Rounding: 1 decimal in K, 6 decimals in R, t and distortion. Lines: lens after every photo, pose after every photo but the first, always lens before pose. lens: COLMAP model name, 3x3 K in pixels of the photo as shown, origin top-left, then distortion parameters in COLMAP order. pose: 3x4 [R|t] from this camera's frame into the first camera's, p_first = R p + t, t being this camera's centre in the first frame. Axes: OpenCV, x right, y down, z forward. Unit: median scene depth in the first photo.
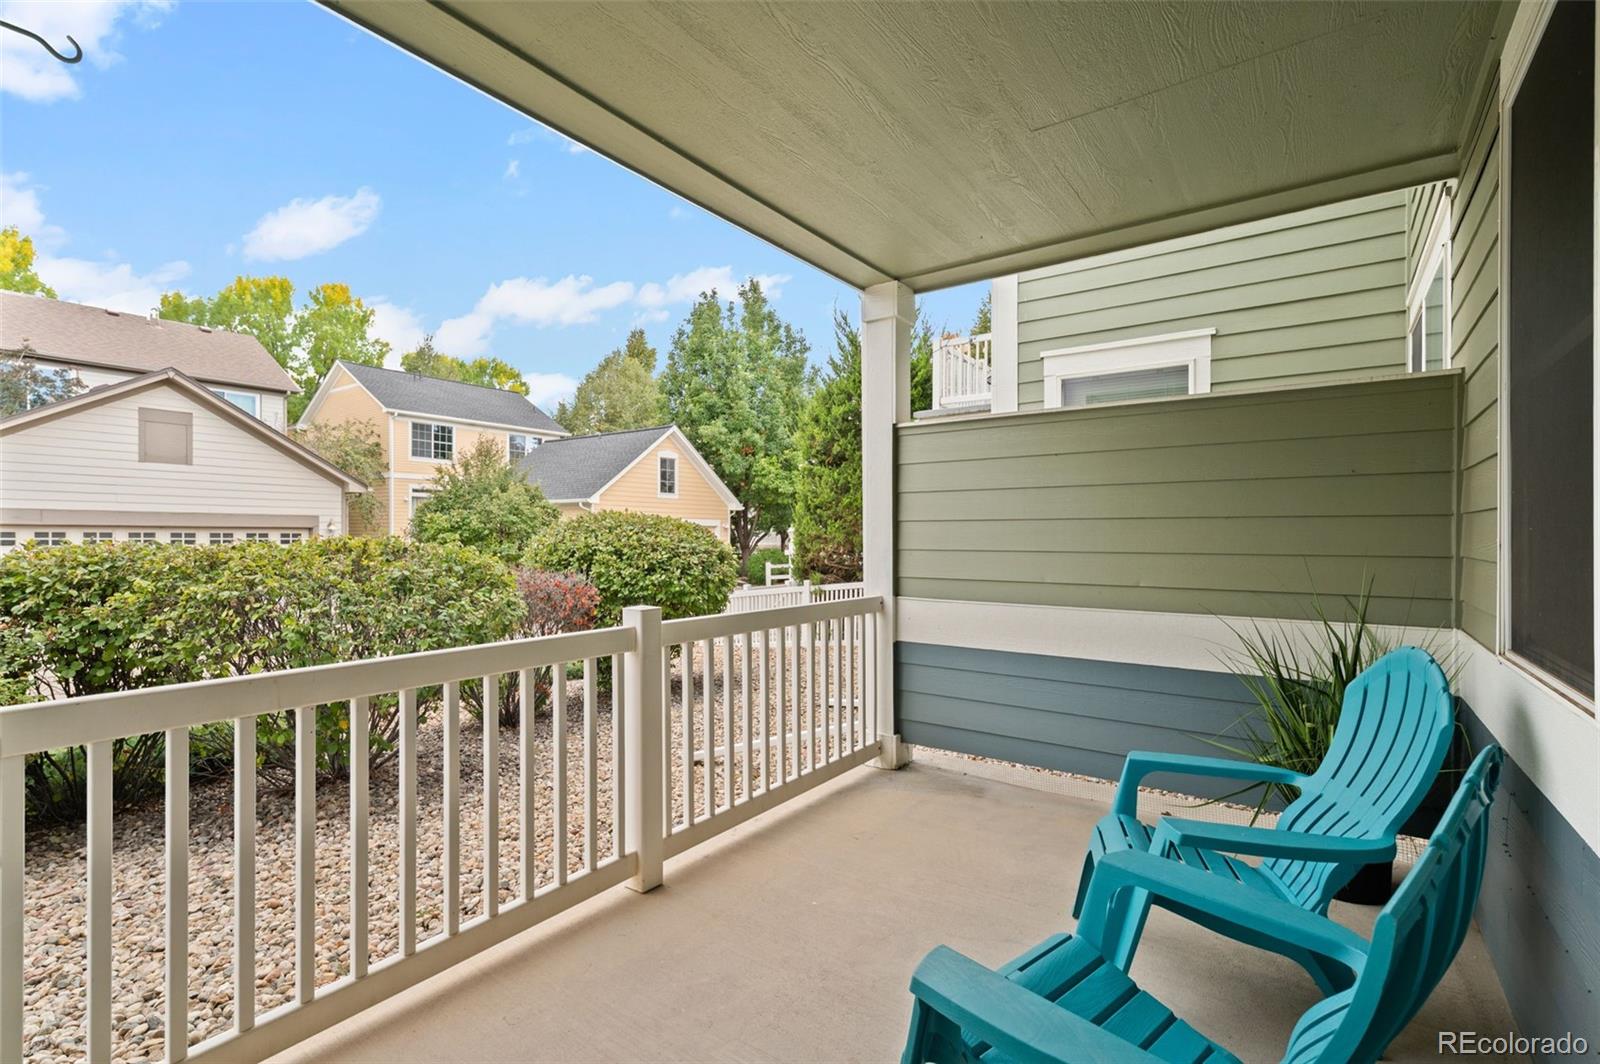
lens RADIAL K [[731.8, 0, 803.0], [0, 731.8, 529.5], [0, 0, 1]] dist [0.002018, 0.000206]
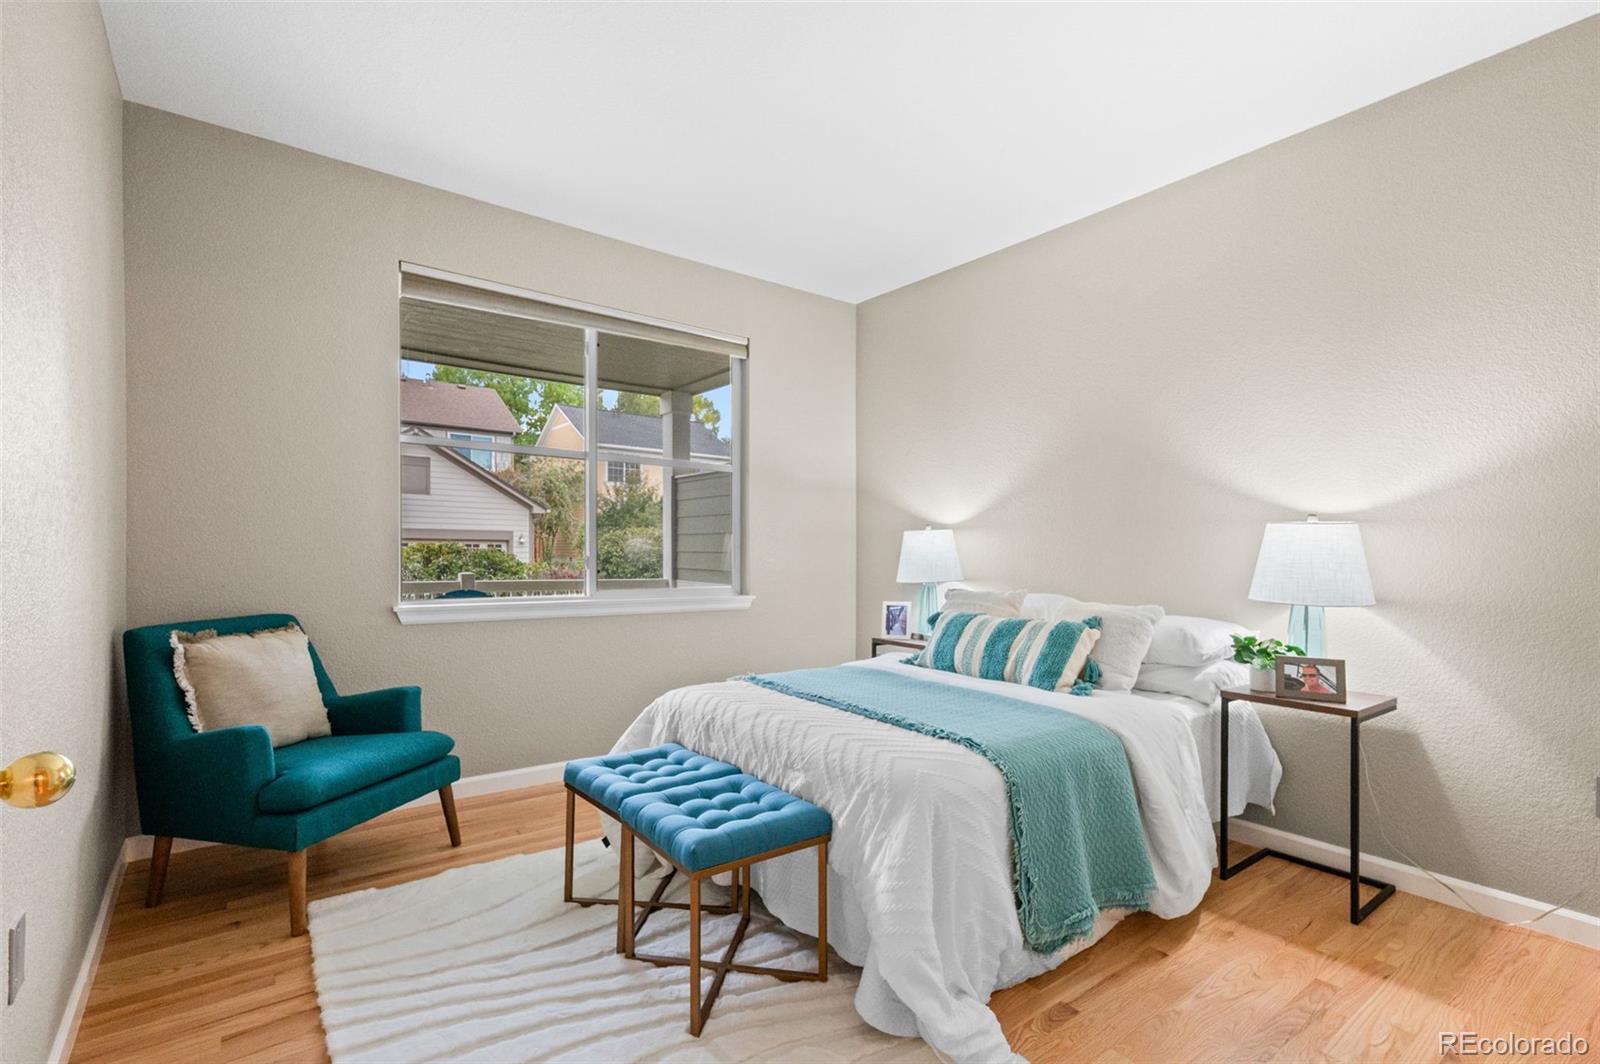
lens RADIAL K [[745.3, 0, 804.7], [0, 745.3, 527.9], [0, 0, 1]] dist [-0.000694, -0.000062]
pose [[0.959645, -0.003099, -0.281198, 0.212626], [-0.003312, 0.999745, -0.022323, 0.002983], [0.281196, 0.022353, 0.959390, -0.129598]]
